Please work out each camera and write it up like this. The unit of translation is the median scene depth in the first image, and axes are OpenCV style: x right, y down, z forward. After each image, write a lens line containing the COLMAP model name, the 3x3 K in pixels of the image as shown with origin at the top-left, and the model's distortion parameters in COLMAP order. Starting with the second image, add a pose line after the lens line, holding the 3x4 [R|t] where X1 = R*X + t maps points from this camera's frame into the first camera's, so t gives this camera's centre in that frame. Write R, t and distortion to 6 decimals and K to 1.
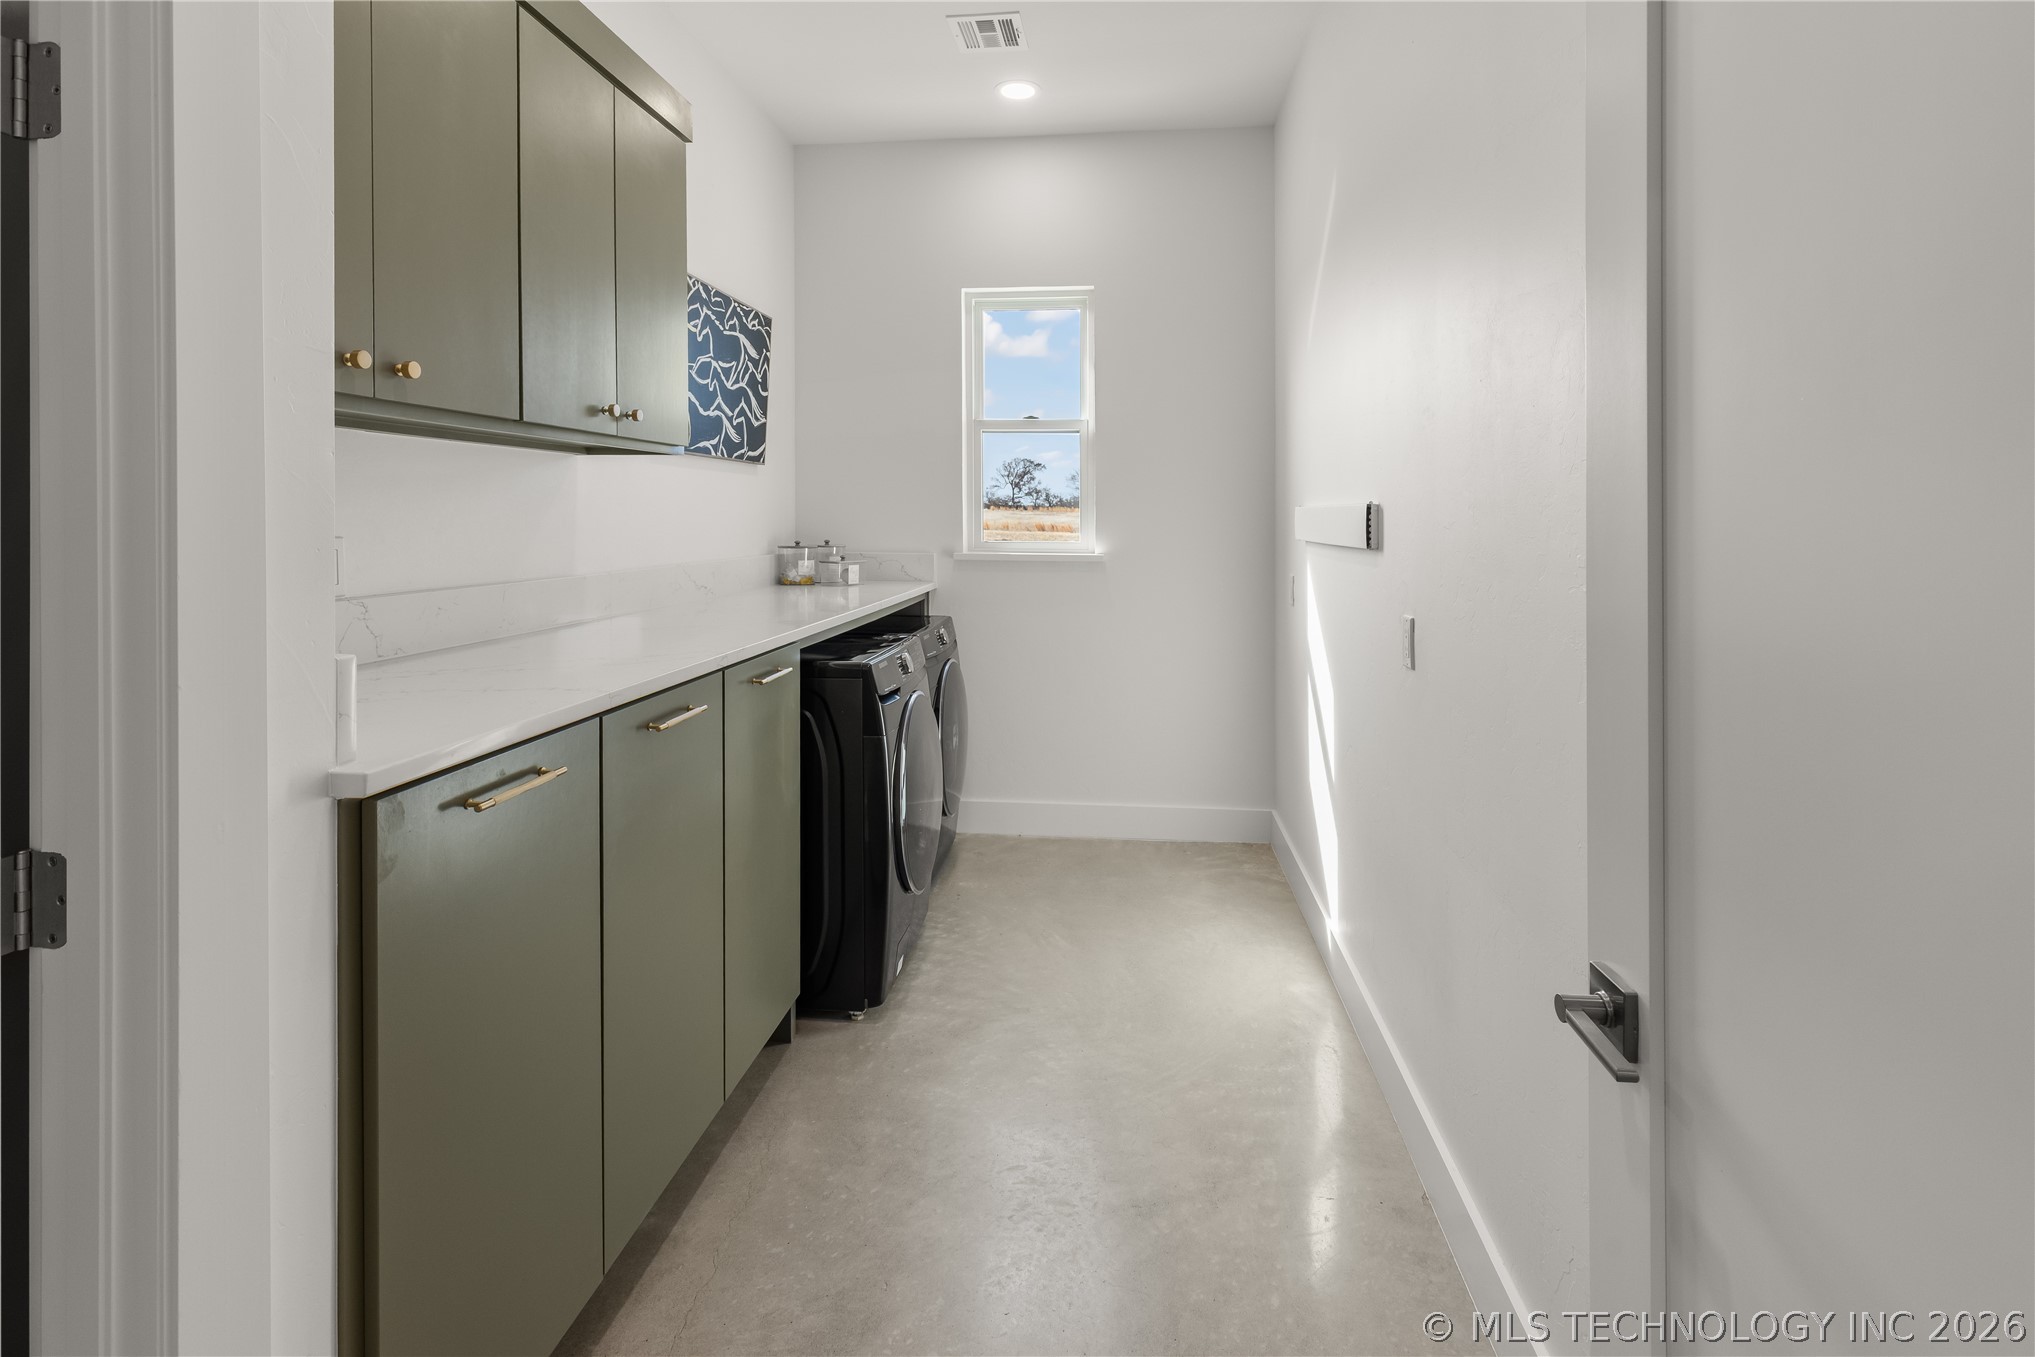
lens RADIAL K [[967.6, 0, 1022.9], [0, 967.6, 521.2], [0, 0, 1]] dist [-0.002126, -0.000296]
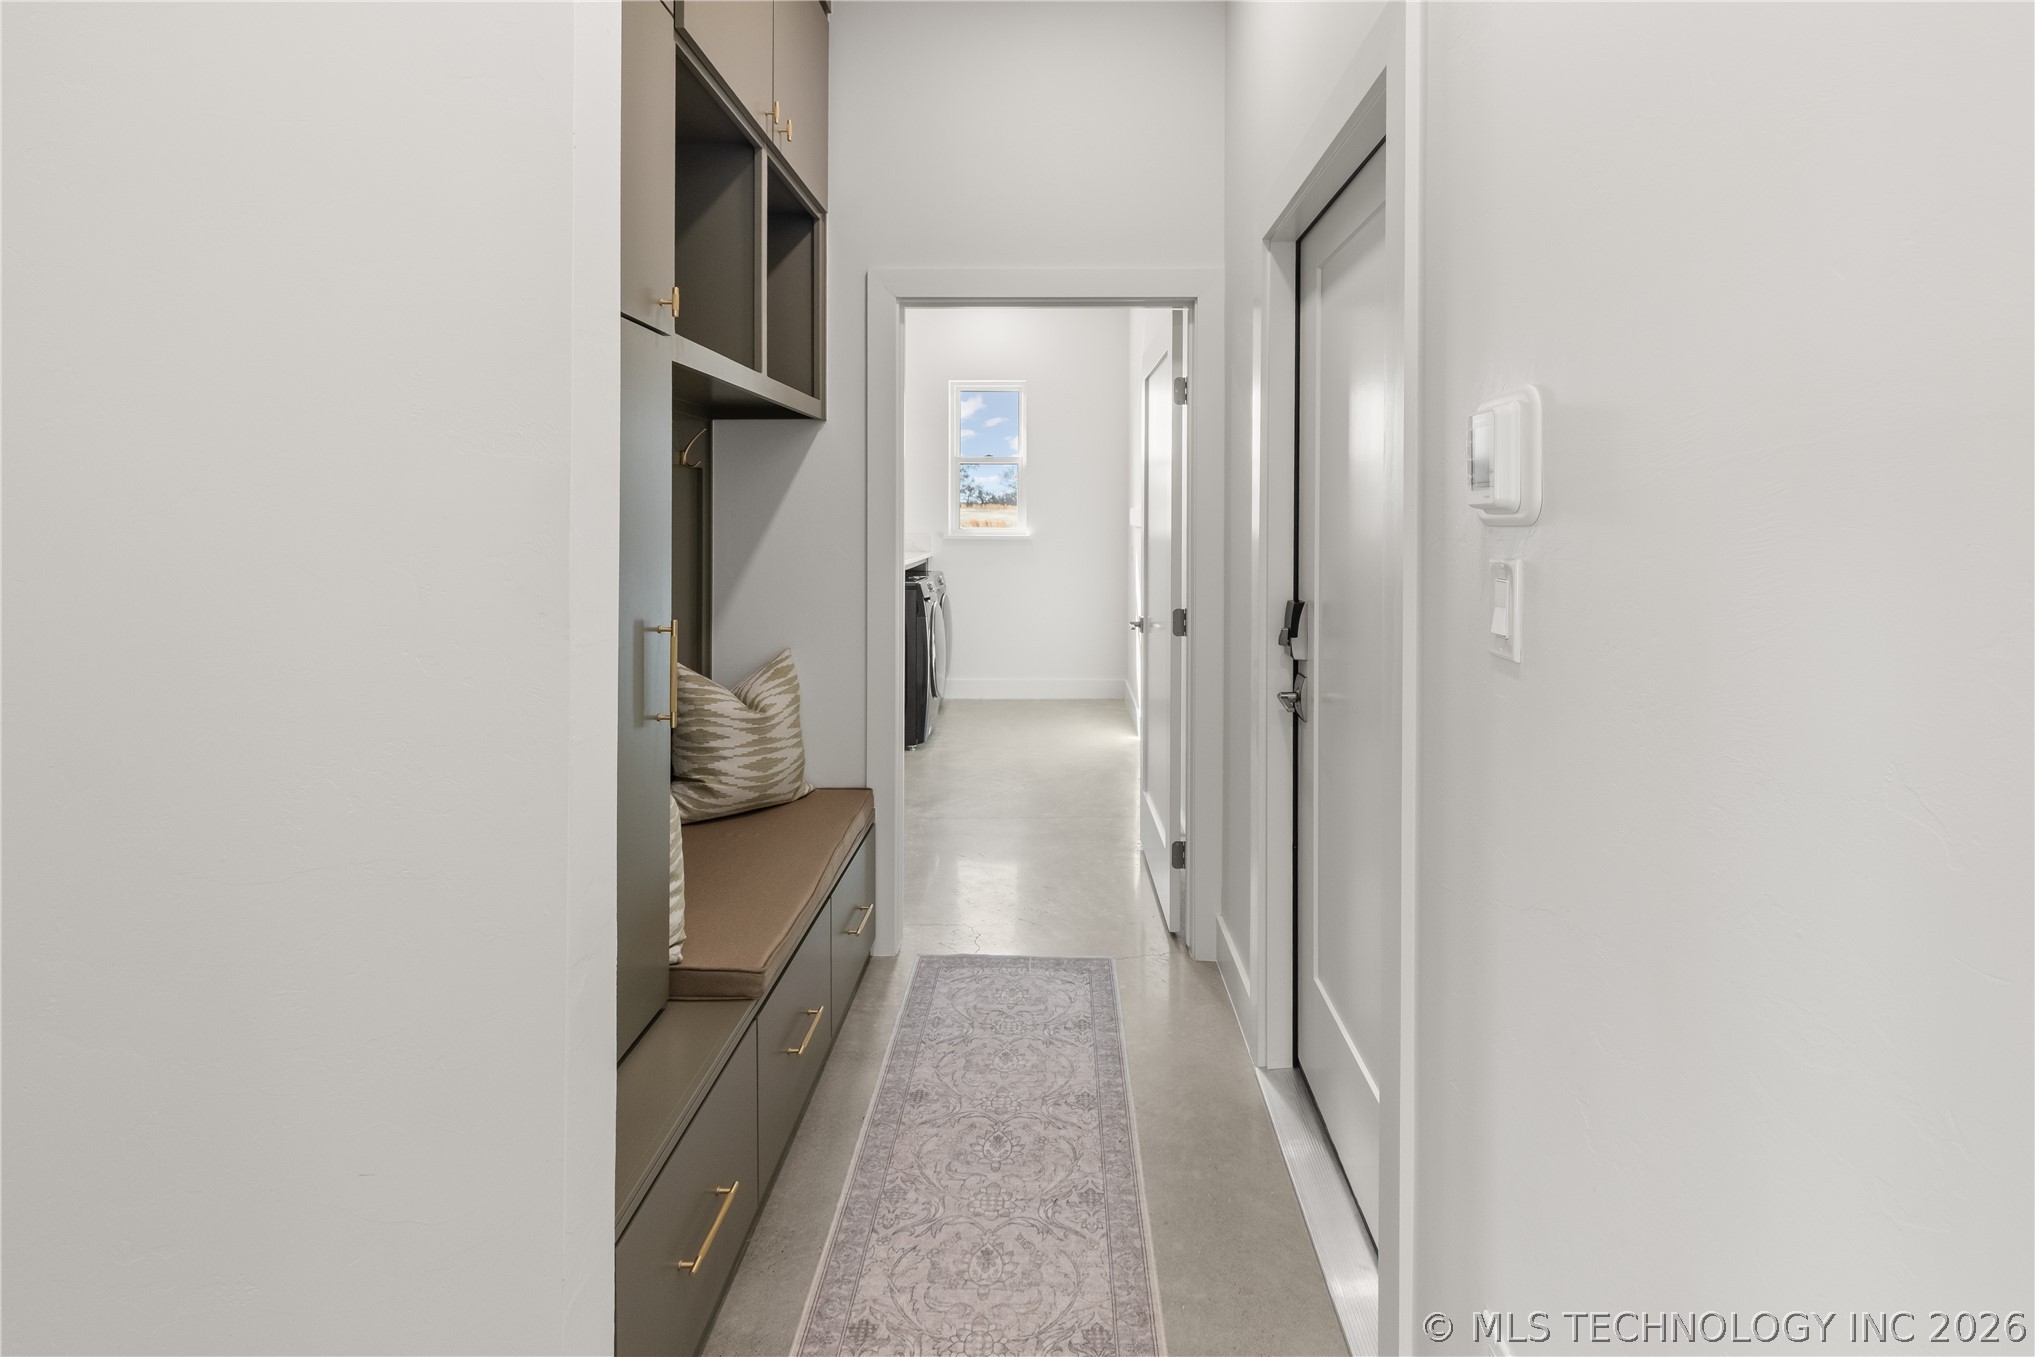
lens RADIAL K [[967.6, 0, 1022.9], [0, 967.6, 521.2], [0, 0, 1]] dist [-0.002126, -0.000296]
pose [[0.997484, 0.005061, 0.070713, -0.052326], [-0.005311, 0.999980, 0.003353, 0.002702], [-0.070695, -0.003720, 0.997491, -0.706567]]
